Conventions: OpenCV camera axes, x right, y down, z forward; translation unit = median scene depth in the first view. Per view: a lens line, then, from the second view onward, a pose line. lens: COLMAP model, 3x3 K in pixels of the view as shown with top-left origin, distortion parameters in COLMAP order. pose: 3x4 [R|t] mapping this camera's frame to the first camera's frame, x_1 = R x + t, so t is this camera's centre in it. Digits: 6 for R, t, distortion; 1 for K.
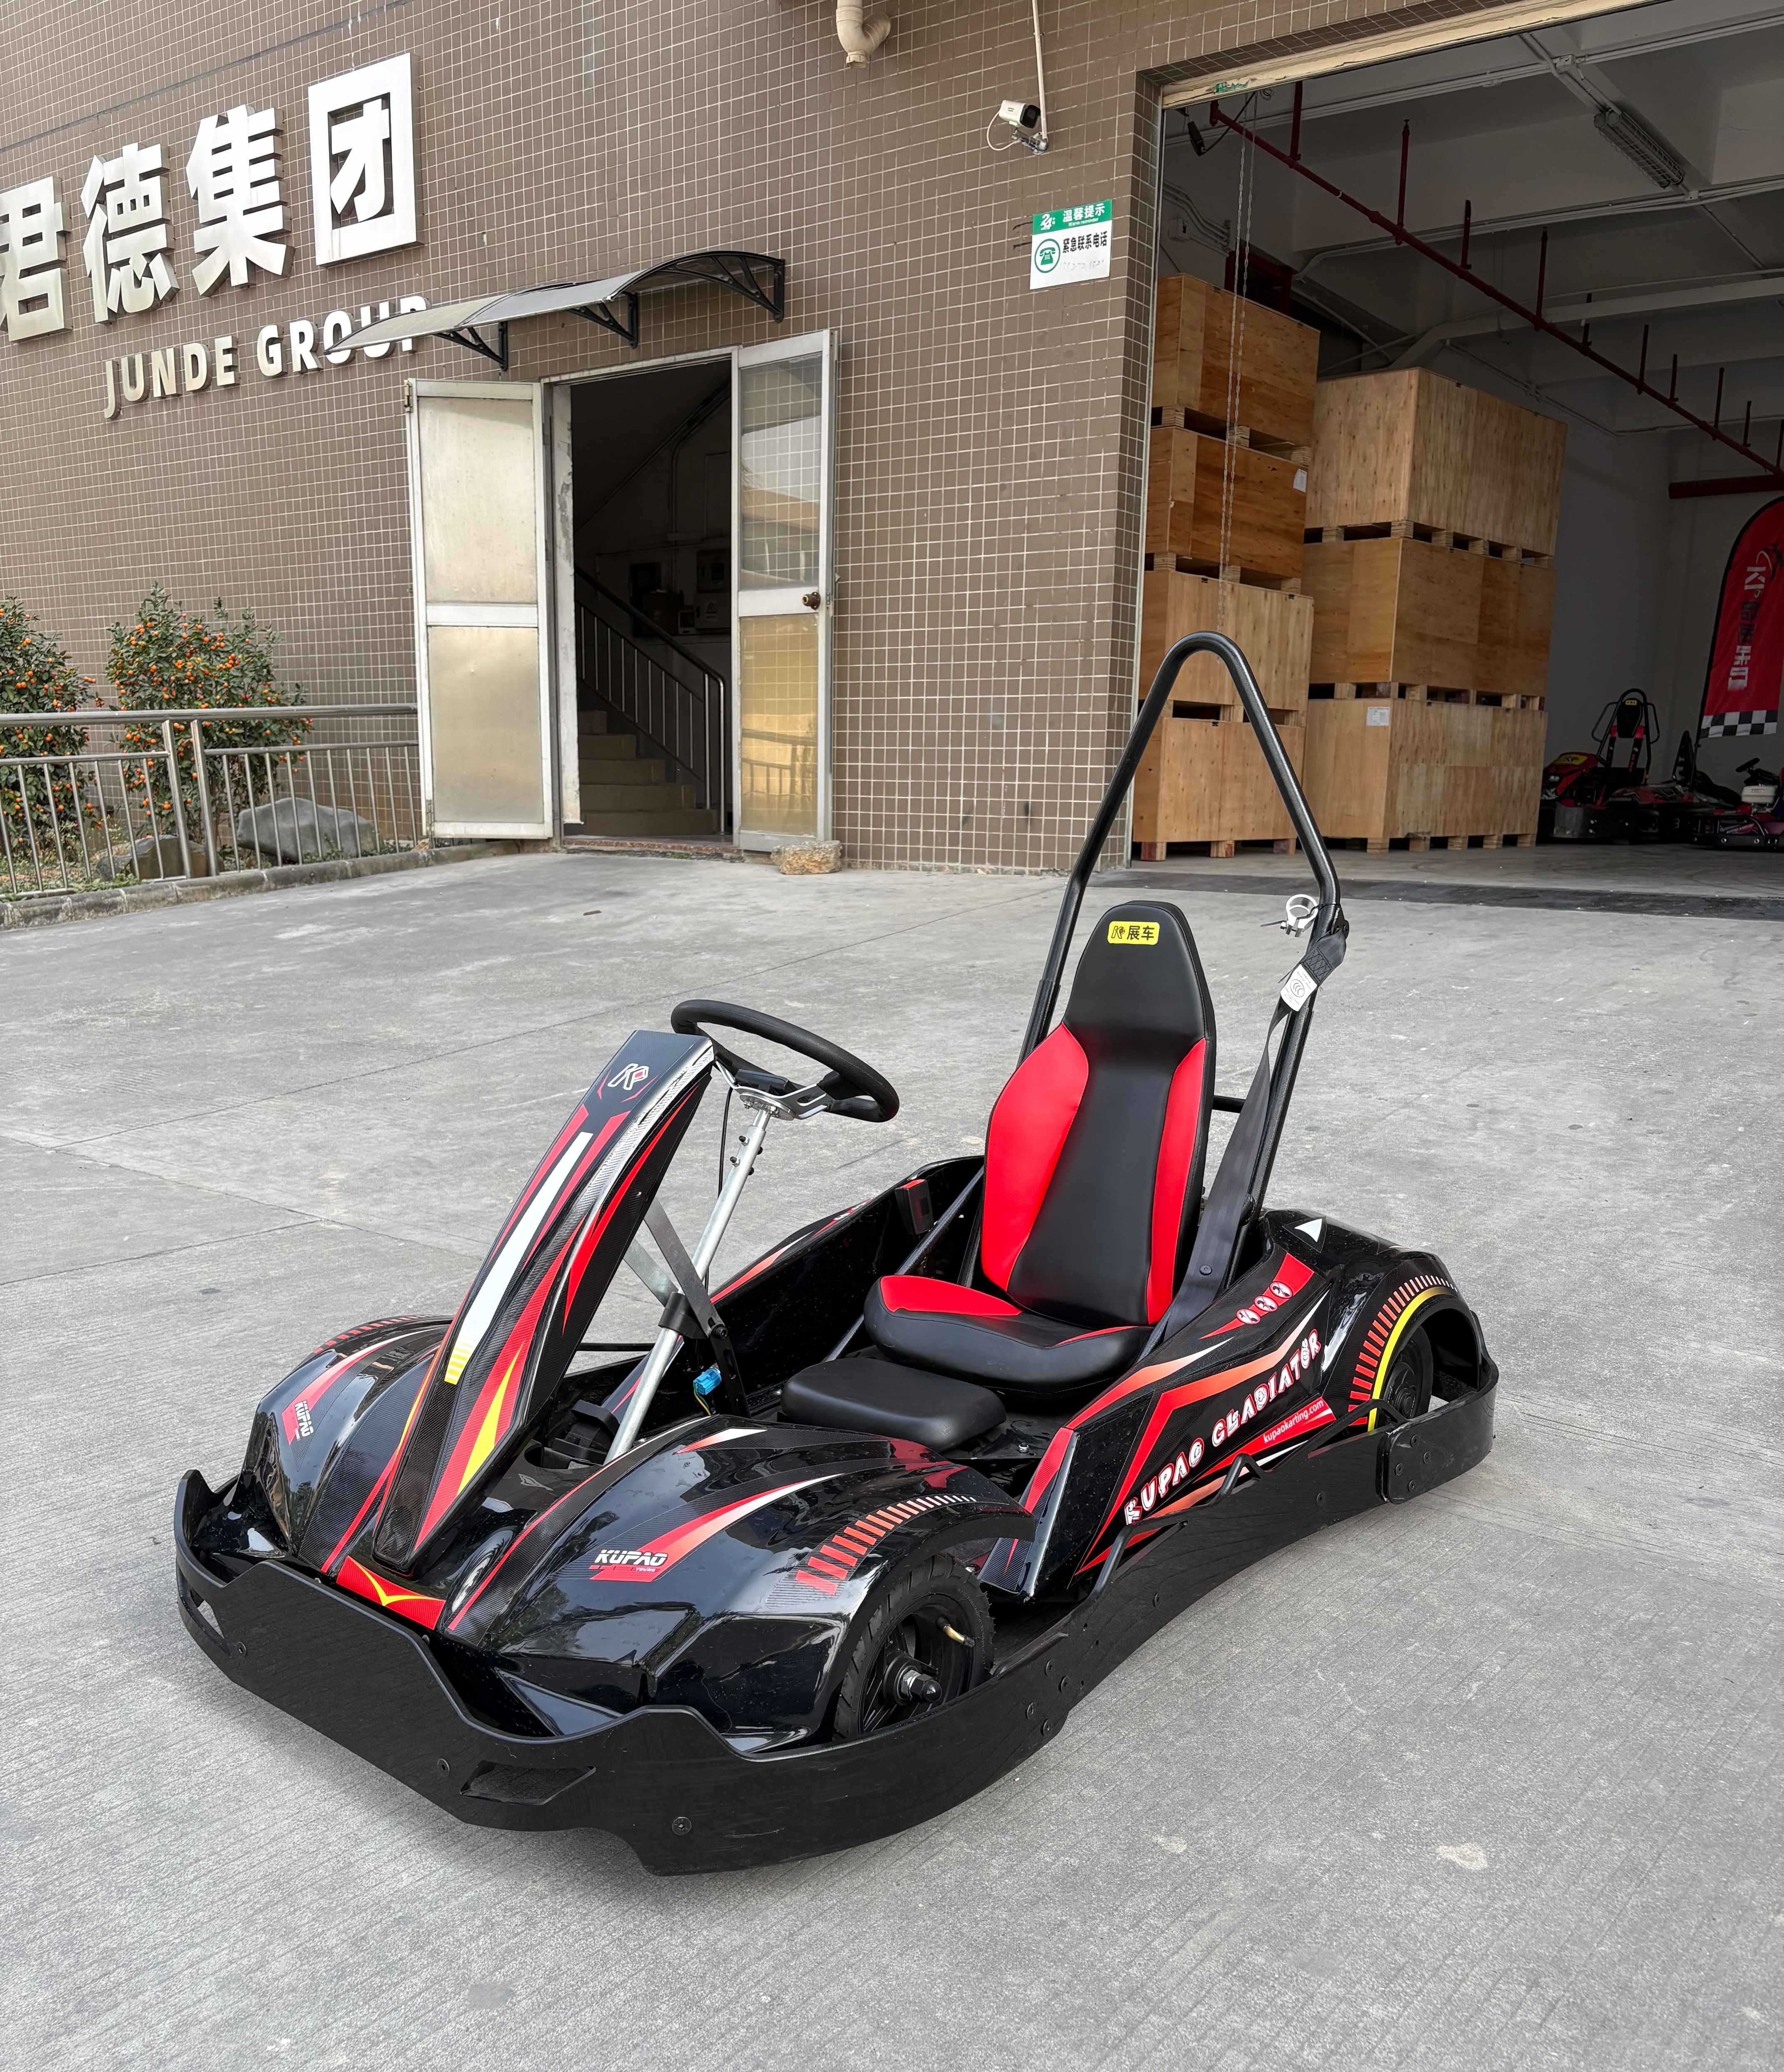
lens RADIAL K [[1797.0, 0, 901.0], [0, 1797.0, 1114.8], [0, 0, 1]] dist [0.140261, -0.164722]
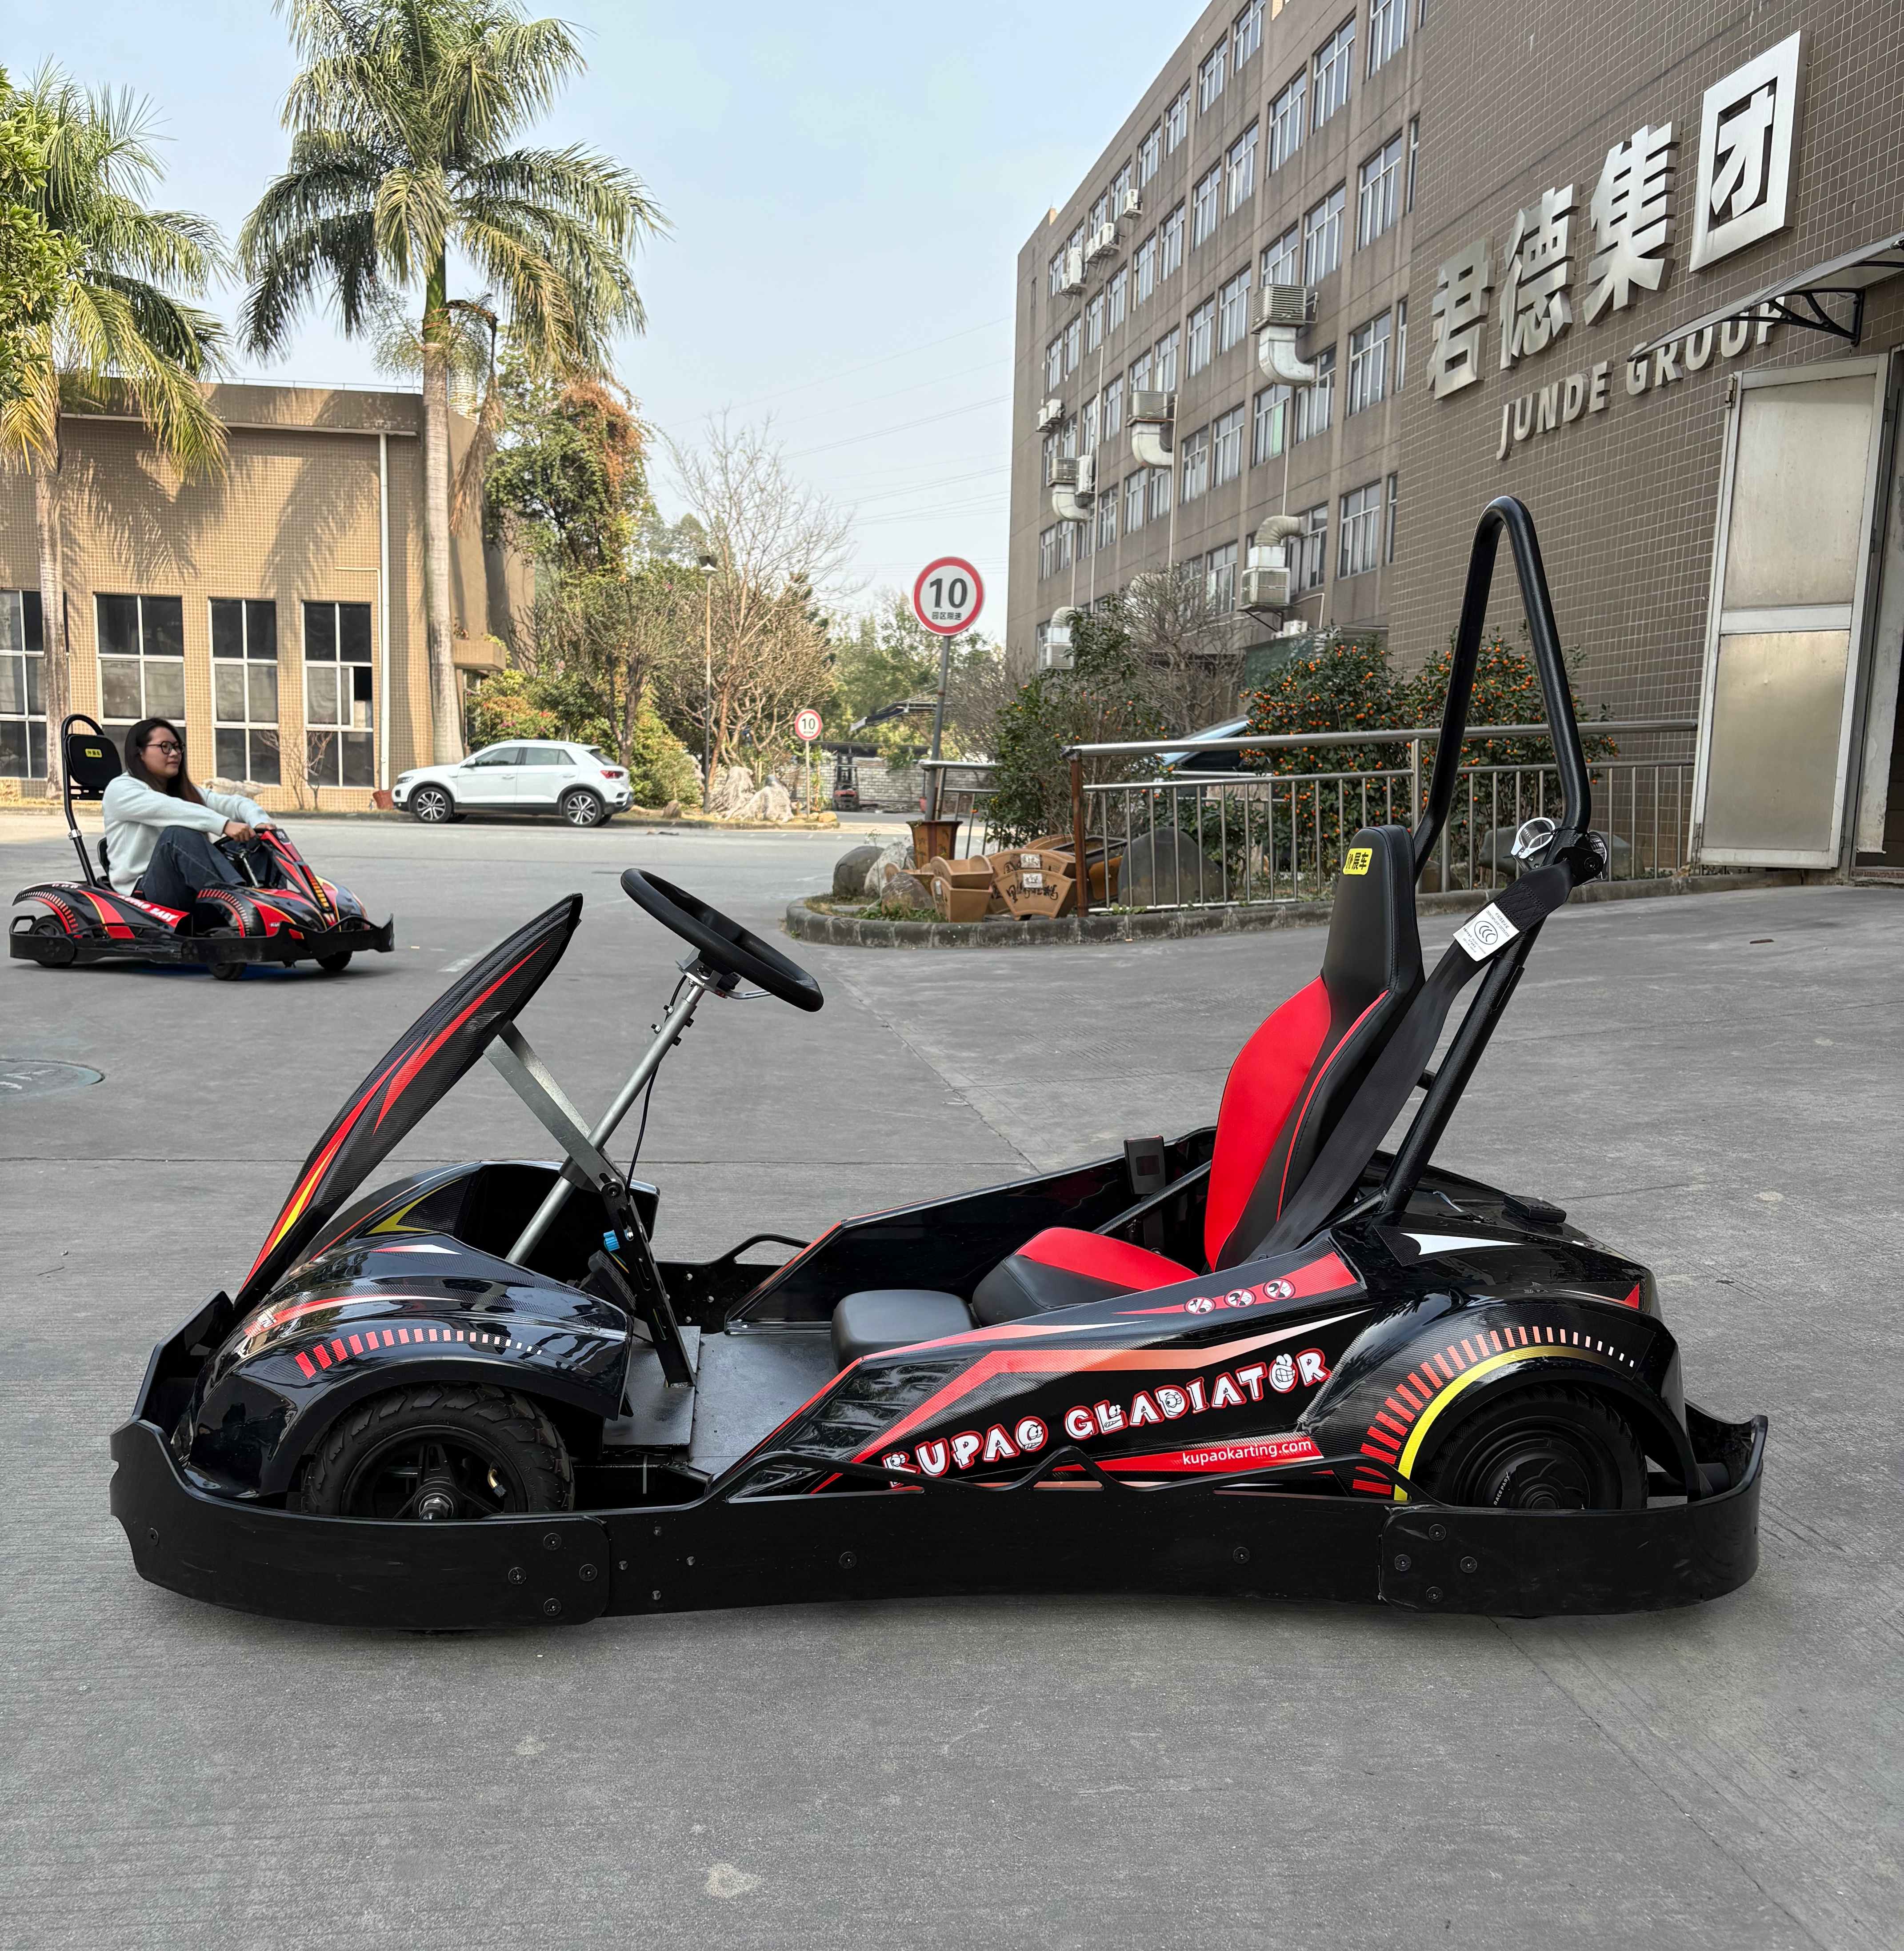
lens RADIAL K [[1904.4, 0, 956.1], [0, 1904.4, 1051.5], [0, 0, 1]] dist [0.099280, -0.128746]
pose [[0.725318, 0.100654, -0.681016, 0.135167], [-0.148320, 0.988869, -0.011814, 0.005344], [0.672246, 0.109577, 0.732174, 0.059376]]
